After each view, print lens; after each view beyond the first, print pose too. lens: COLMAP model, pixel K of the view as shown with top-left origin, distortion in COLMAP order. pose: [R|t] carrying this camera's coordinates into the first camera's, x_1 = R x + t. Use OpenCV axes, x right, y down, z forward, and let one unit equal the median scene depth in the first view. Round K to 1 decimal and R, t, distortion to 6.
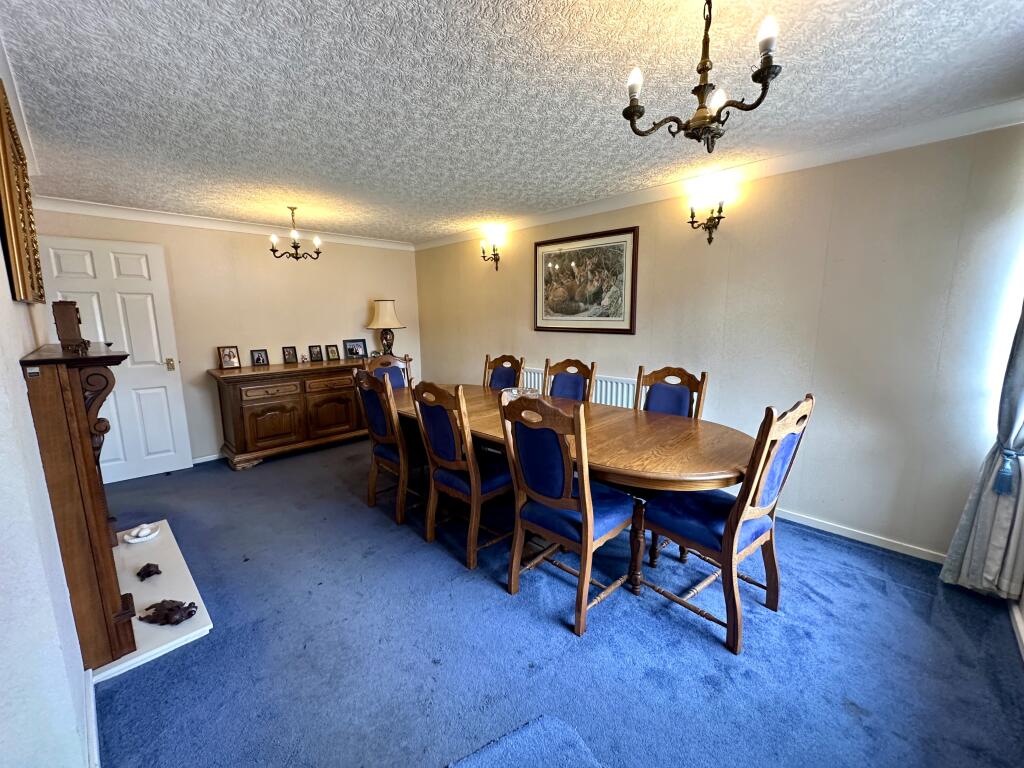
lens RADIAL K [[419.2, 0, 512.0], [0, 419.2, 384.0], [0, 0, 1]] dist [0.018362, 0.000096]
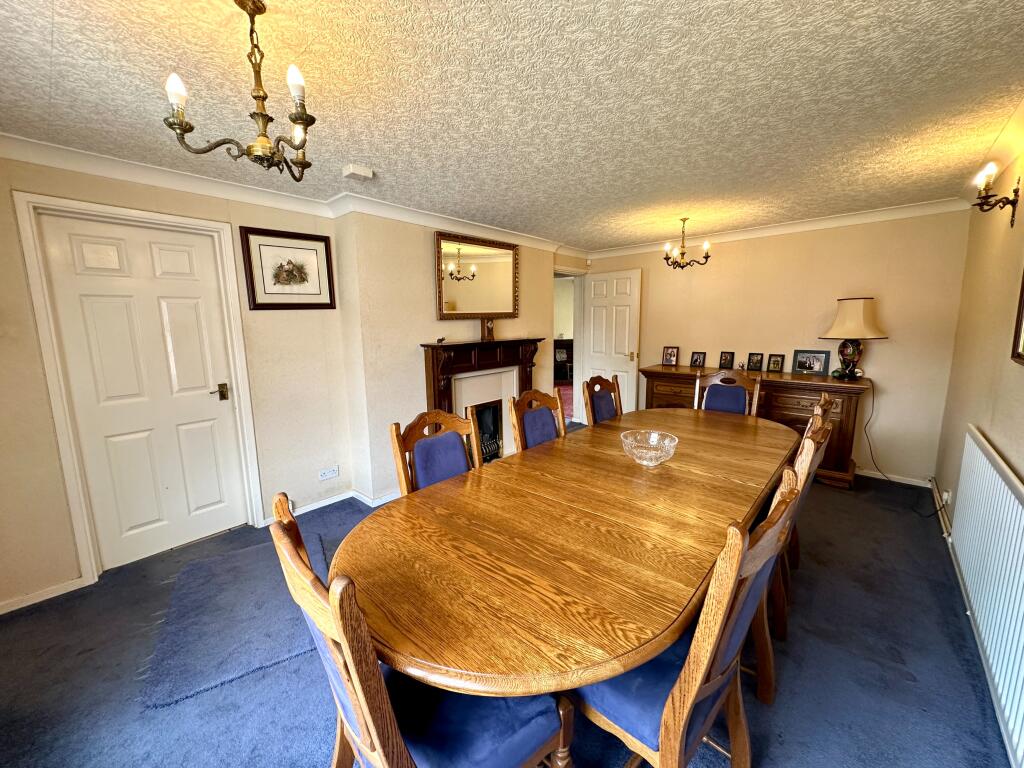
lens RADIAL K [[410.2, 0, 512.0], [0, 410.2, 384.0], [0, 0, 1]] dist [0.000346, 0.000153]
pose [[0.047791, 0.160048, -0.985952, 0.422541], [-0.154598, 0.976370, 0.150999, -0.084791], [0.986821, 0.145210, 0.071405, 0.455741]]
